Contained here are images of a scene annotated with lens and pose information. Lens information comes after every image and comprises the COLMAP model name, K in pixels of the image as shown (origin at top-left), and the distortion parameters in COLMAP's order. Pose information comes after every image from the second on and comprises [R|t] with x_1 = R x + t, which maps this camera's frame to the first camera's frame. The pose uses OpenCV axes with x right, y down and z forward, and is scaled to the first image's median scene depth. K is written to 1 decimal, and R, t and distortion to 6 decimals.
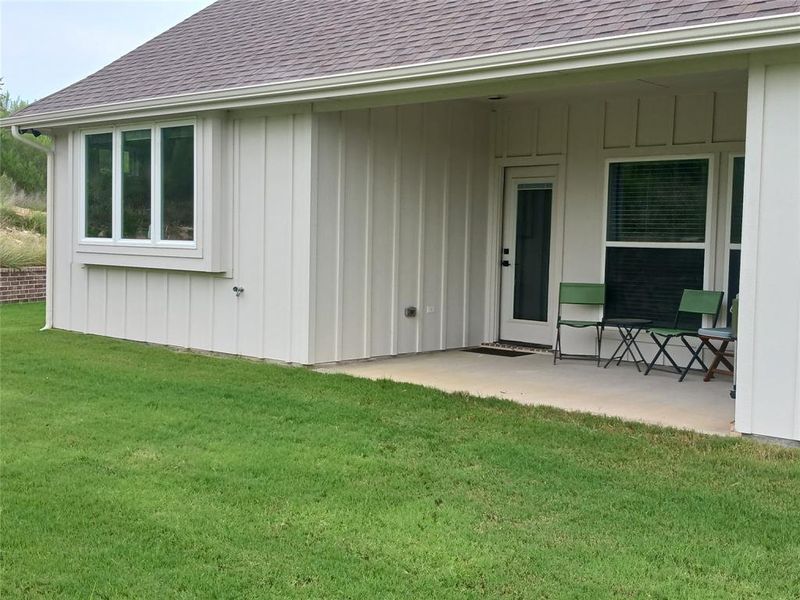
lens RADIAL K [[977.2, 0, 398.3], [0, 977.2, 303.3], [0, 0, 1]] dist [0.257846, -0.918310]
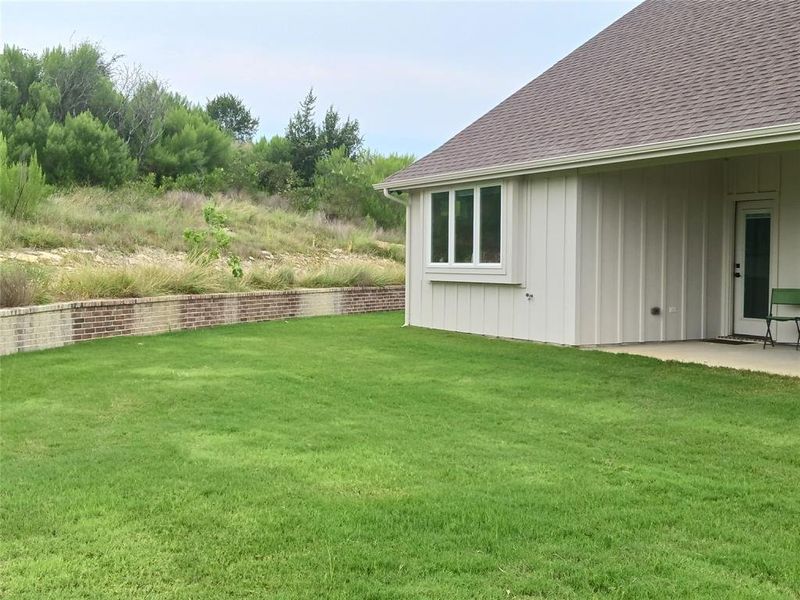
lens RADIAL K [[977.2, 0, 398.3], [0, 977.2, 303.3], [0, 0, 1]] dist [0.257846, -0.918310]
pose [[0.945263, -0.005922, -0.326256, 0.118377], [-0.001804, 0.999725, -0.023374, 0.029518], [0.326304, 0.022683, 0.944993, -0.407342]]
